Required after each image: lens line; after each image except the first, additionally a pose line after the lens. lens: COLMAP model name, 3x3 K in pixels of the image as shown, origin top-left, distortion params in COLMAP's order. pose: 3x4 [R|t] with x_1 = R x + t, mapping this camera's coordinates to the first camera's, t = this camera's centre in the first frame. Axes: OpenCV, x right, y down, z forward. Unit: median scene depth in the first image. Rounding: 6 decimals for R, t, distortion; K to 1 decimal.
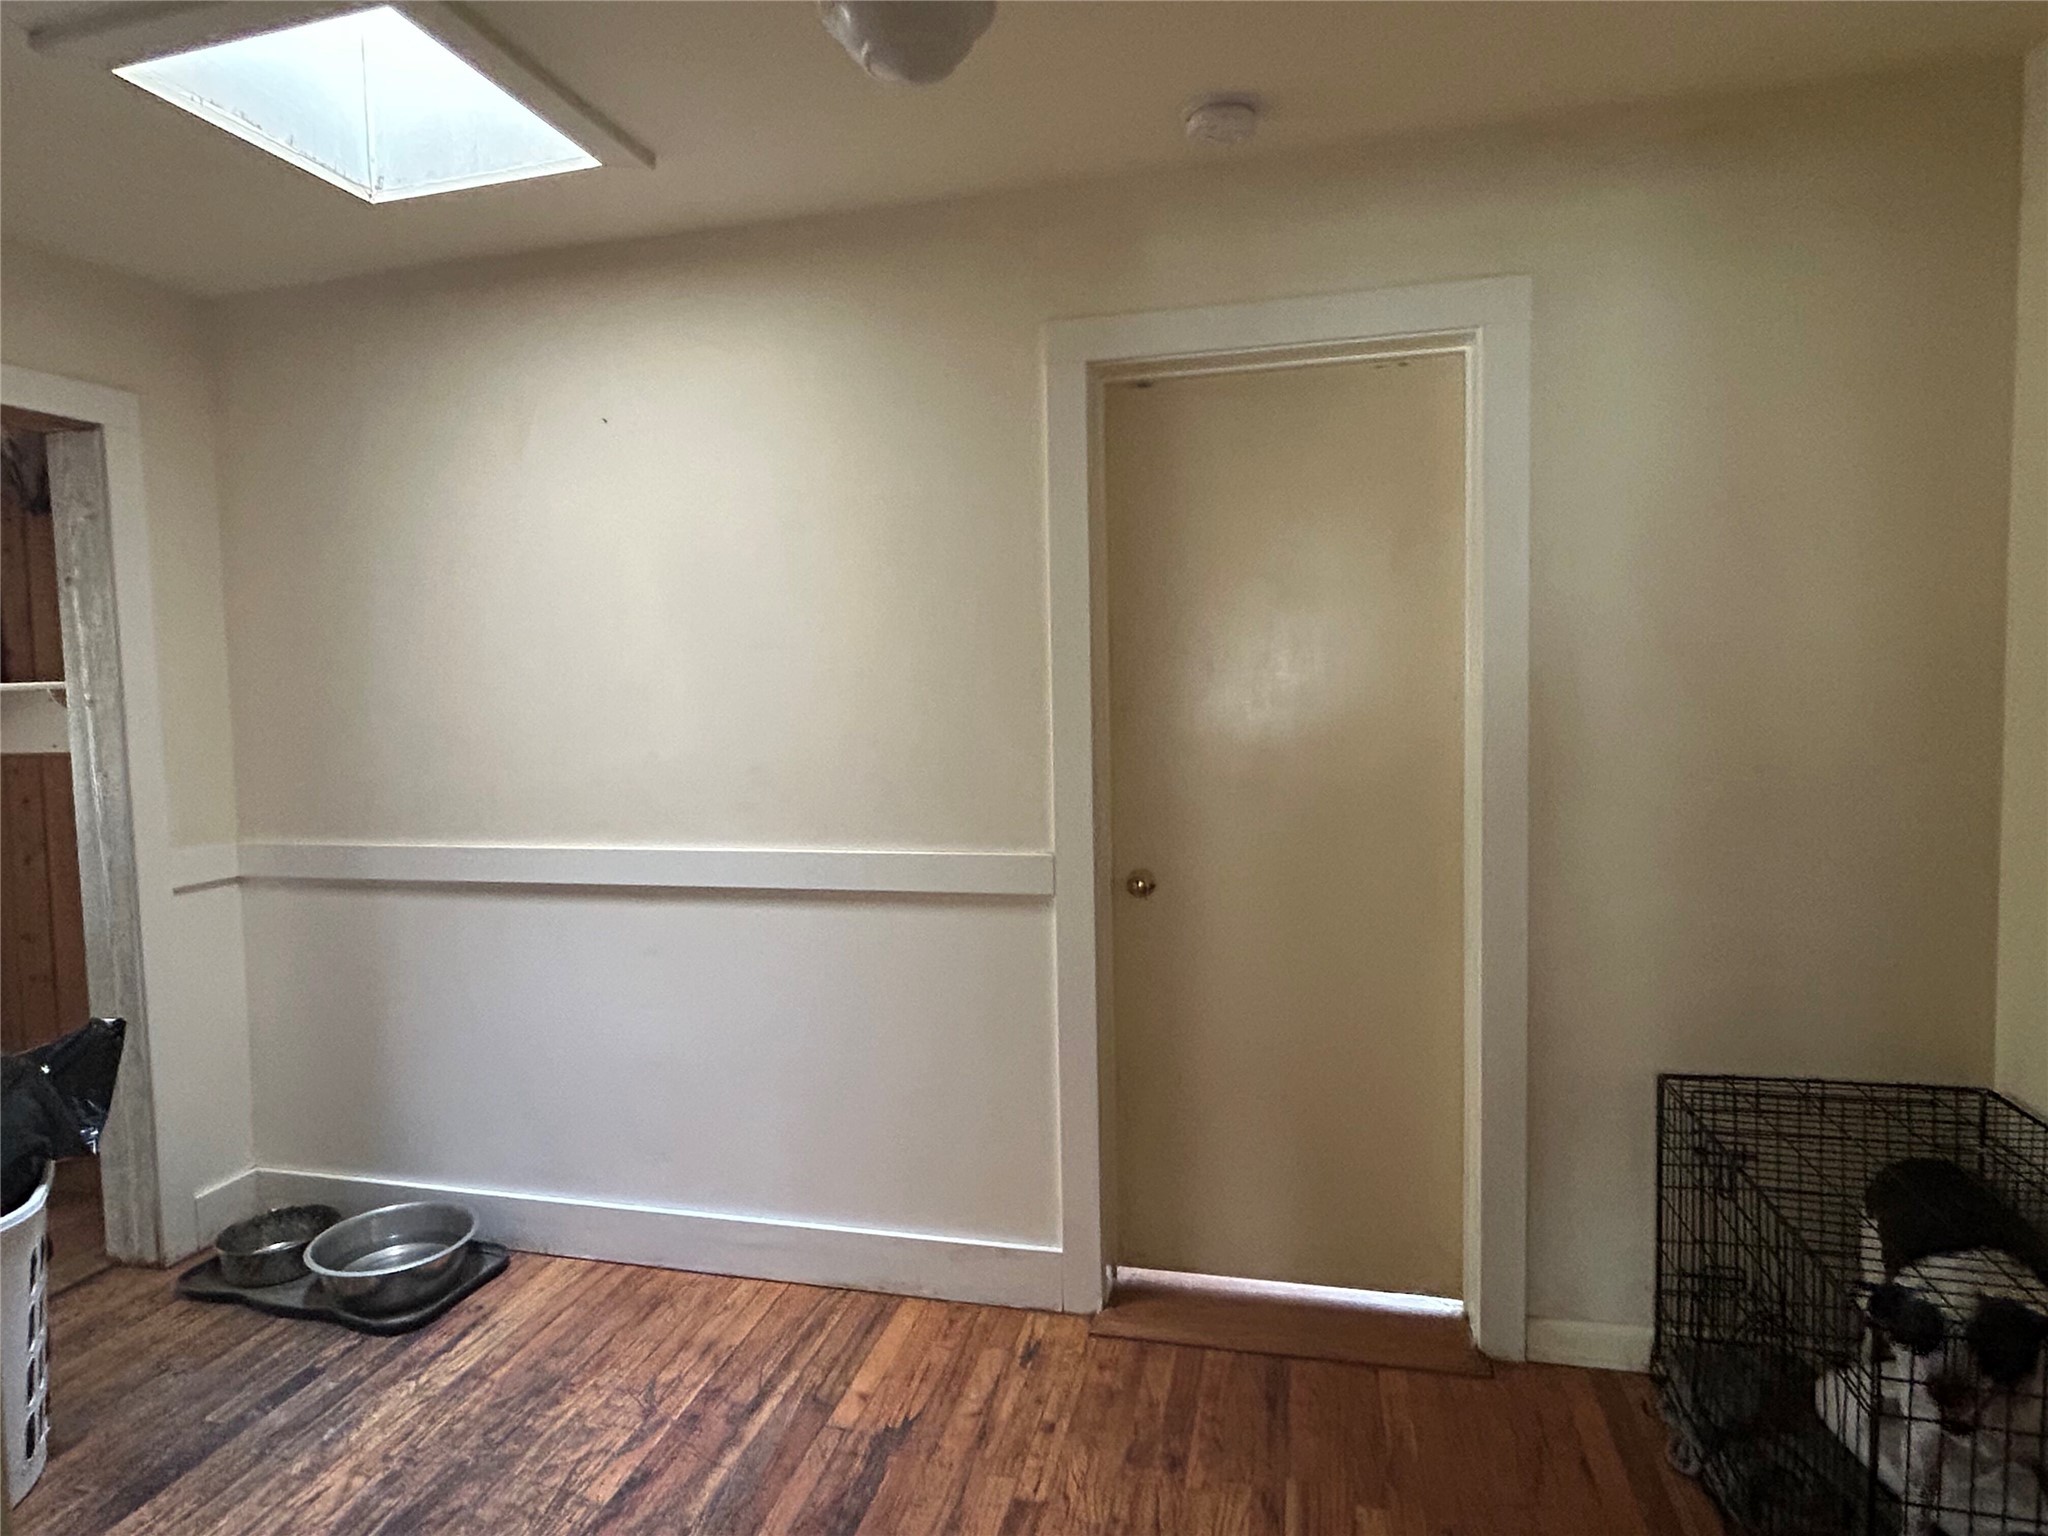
lens RADIAL K [[1203.2, 0, 1014.5], [0, 1203.2, 763.0], [0, 0, 1]] dist [0.005989, 0.003203]
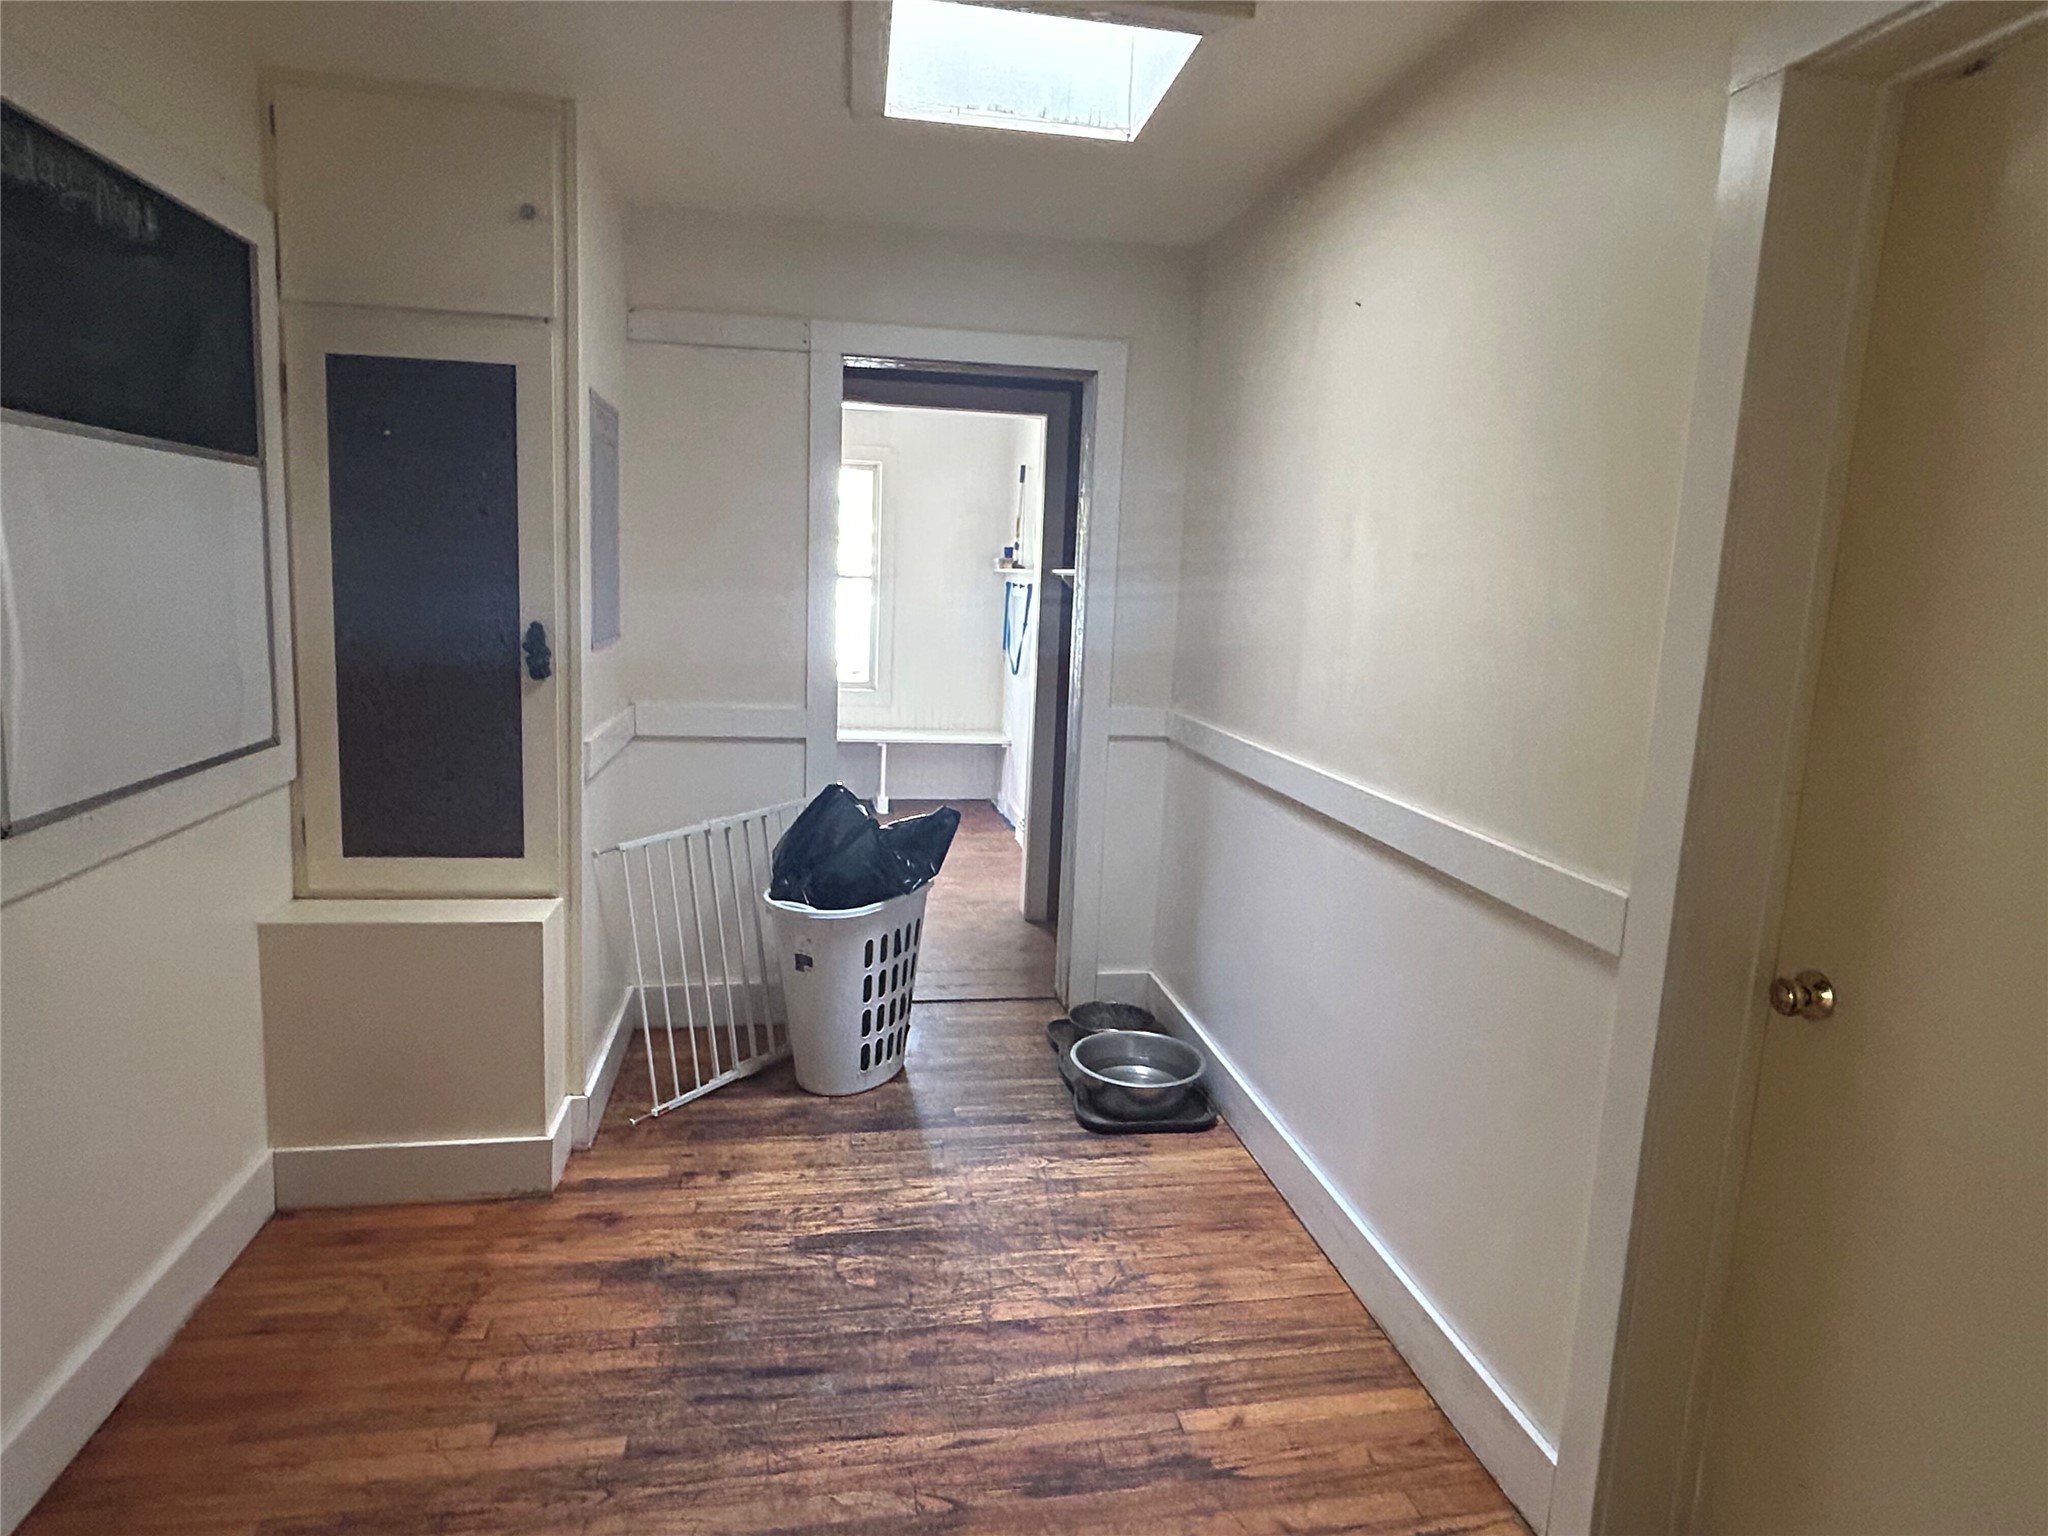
lens RADIAL K [[1203.2, 0, 1017.8], [0, 1203.2, 765.6], [0, 0, 1]] dist [0.005989, 0.003203]
pose [[0.398892, 0.186580, -0.897816, 0.494538], [-0.111919, 0.981668, 0.154281, -0.060052], [0.910142, 0.038941, 0.412461, 0.456723]]
